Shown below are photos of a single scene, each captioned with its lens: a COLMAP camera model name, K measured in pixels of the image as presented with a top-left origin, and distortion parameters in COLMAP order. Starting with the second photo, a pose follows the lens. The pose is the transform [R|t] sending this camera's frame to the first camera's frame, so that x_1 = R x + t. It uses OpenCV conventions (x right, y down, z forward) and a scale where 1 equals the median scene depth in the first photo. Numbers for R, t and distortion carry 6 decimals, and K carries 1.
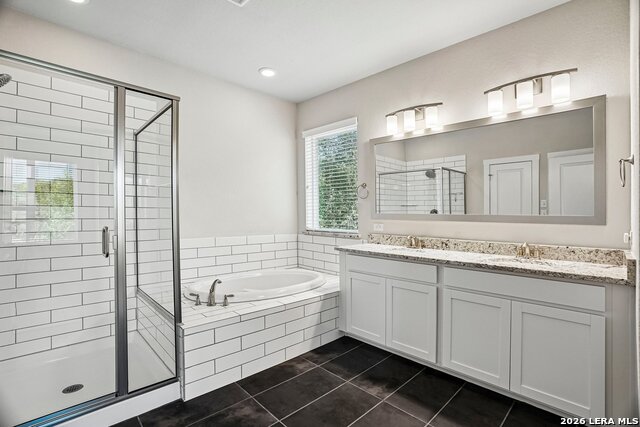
lens RADIAL K [[295.0, 0, 321.9], [0, 295.0, 209.9], [0, 0, 1]] dist [-0.057426, 0.016340]
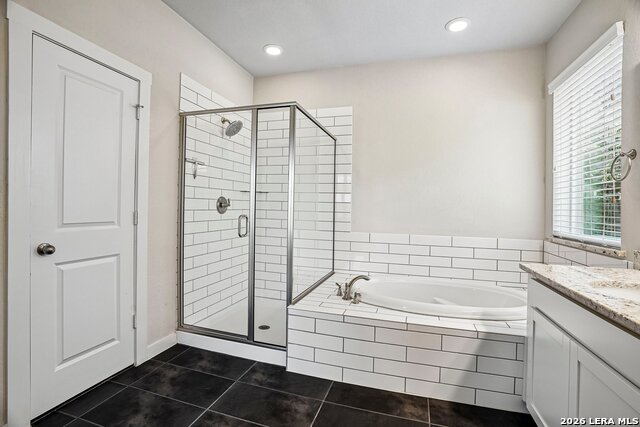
lens RADIAL K [[295.0, 0, 318.8], [0, 295.0, 217.7], [0, 0, 1]] dist [-0.057426, 0.016340]
pose [[0.481344, 0.029034, -0.876051, 0.413083], [-0.001410, 0.999476, 0.032349, 0.015555], [0.876530, -0.014336, 0.481133, 0.401087]]
